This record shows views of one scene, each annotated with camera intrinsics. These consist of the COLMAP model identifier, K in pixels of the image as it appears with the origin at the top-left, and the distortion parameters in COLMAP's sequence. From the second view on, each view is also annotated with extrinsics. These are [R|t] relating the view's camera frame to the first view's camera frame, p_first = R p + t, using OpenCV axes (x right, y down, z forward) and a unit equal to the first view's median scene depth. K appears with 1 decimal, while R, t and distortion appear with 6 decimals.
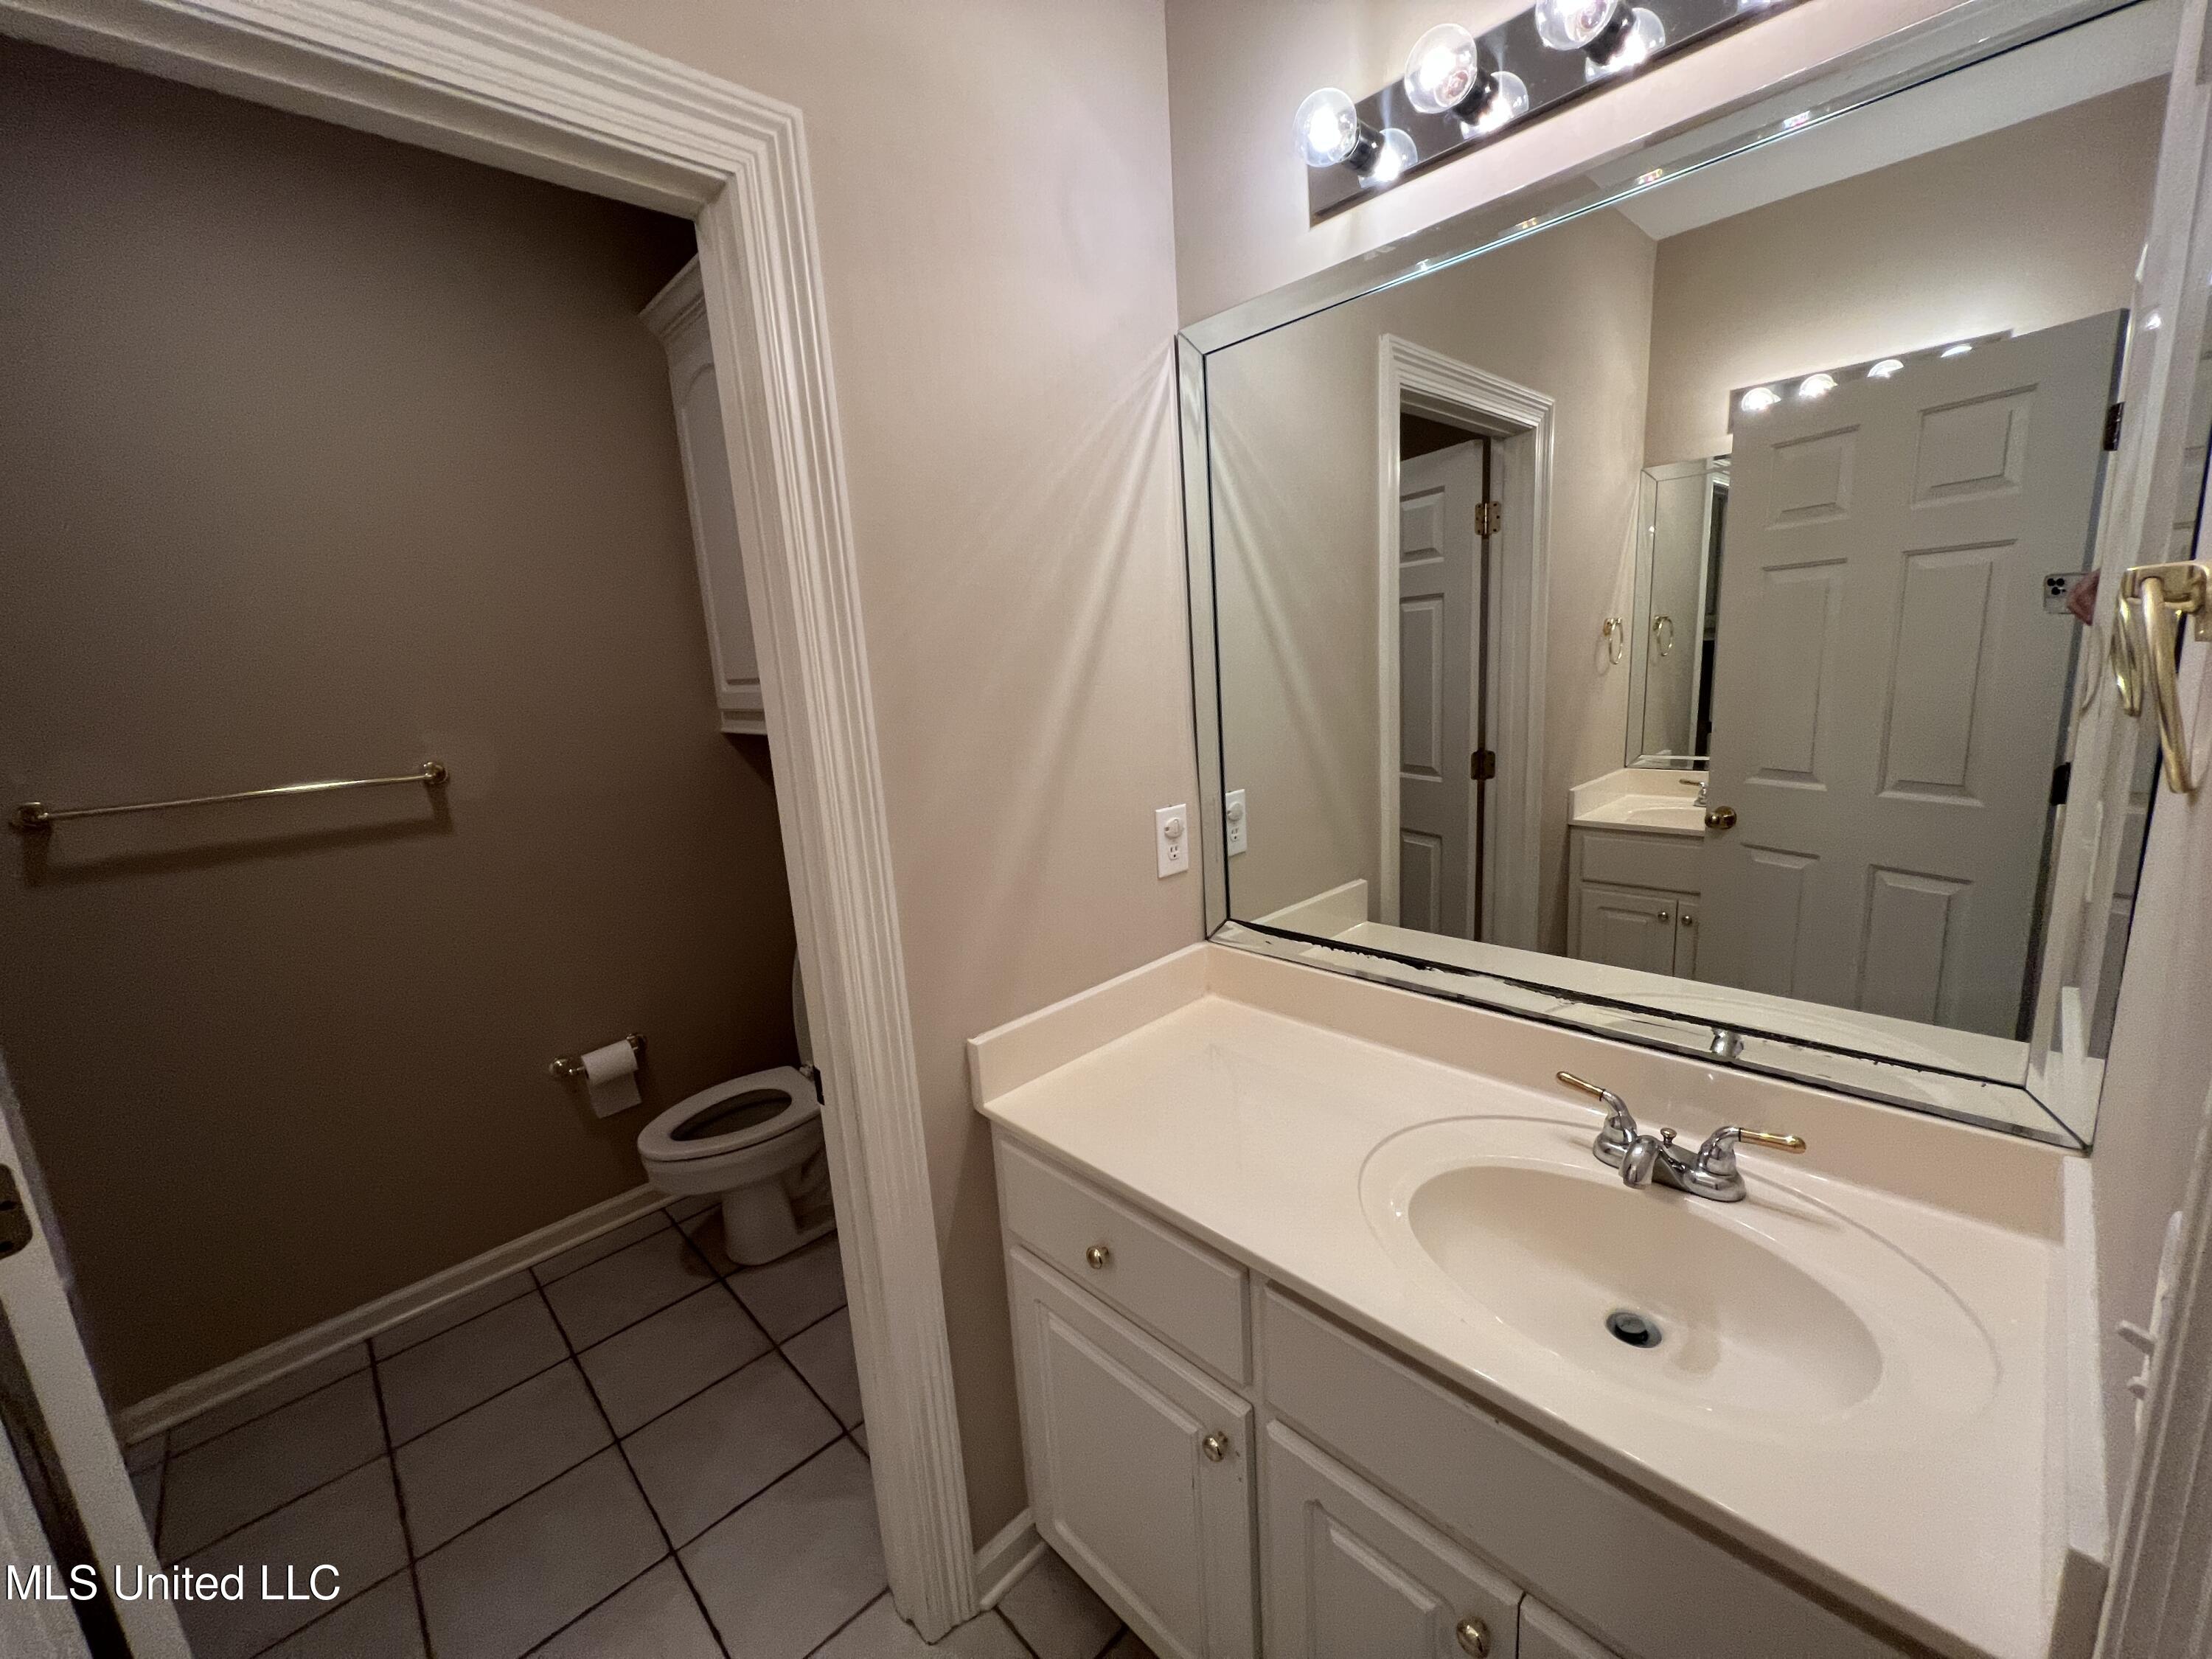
lens RADIAL K [[888.0, 0, 1106.0], [0, 888.0, 829.5], [0, 0, 1]] dist [0.000972, 0.000709]
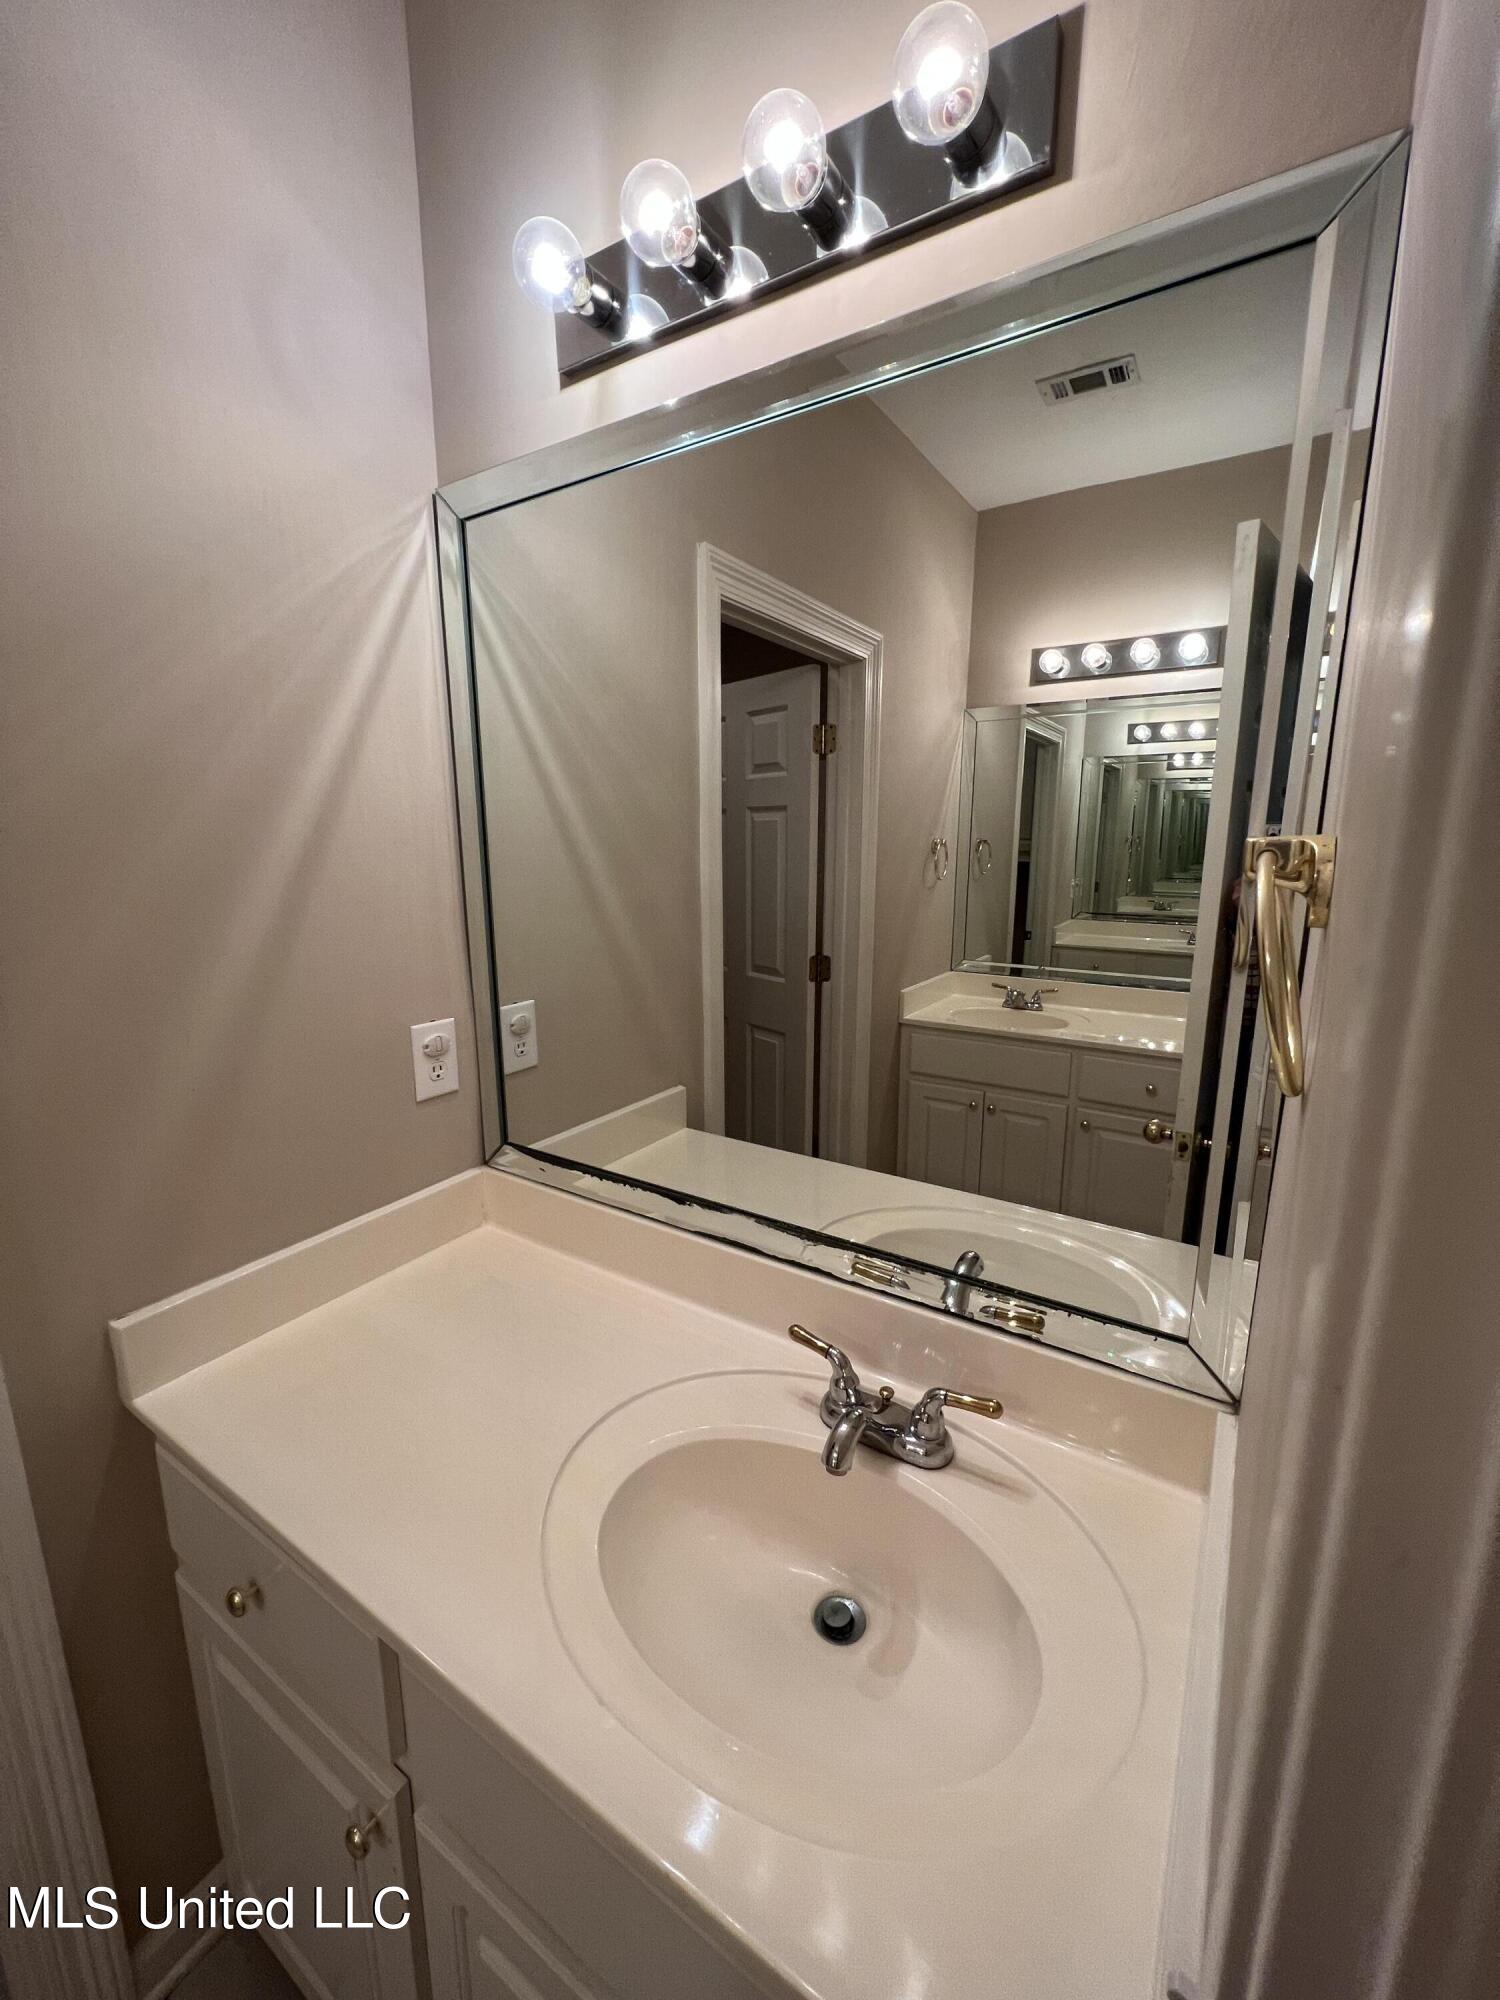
lens RADIAL K [[802.9, 0, 750.0], [0, 802.9, 1000.0], [0, 0, 1]] dist [0.000972, 0.000709]
pose [[0.970649, 0.015924, 0.239971, 0.183616], [-0.014951, 0.999871, -0.005873, -0.046174], [-0.240034, 0.002113, 0.970762, 0.132834]]
